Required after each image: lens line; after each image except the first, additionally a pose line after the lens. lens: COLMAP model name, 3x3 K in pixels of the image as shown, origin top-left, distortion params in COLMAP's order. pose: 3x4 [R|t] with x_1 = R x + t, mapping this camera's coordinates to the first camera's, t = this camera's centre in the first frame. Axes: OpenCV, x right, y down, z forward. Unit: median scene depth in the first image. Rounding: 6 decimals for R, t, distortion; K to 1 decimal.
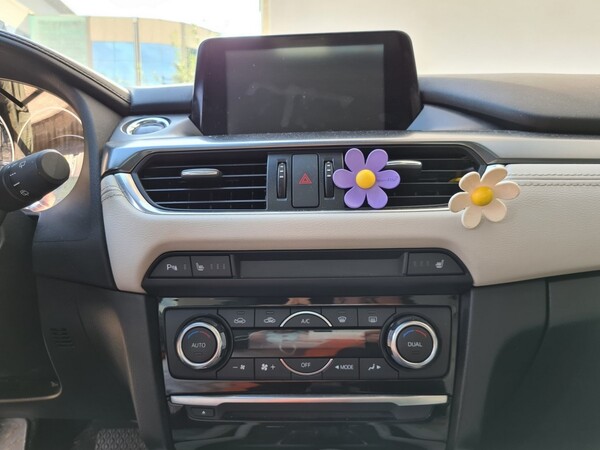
lens RADIAL K [[457.2, 0, 298.6], [0, 457.2, 226.4], [0, 0, 1]] dist [0.044827, -0.037149]
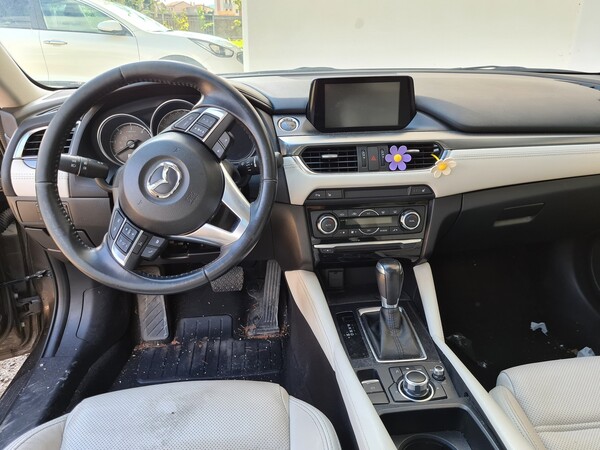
lens RADIAL K [[457.2, 0, 302.3], [0, 457.2, 223.4], [0, 0, 1]] dist [0.044827, -0.037149]
pose [[0.988899, -0.046982, 0.140967, -0.712784], [0.003340, 0.955485, 0.295021, -0.487376], [-0.148553, -0.291275, 0.945035, -1.336280]]
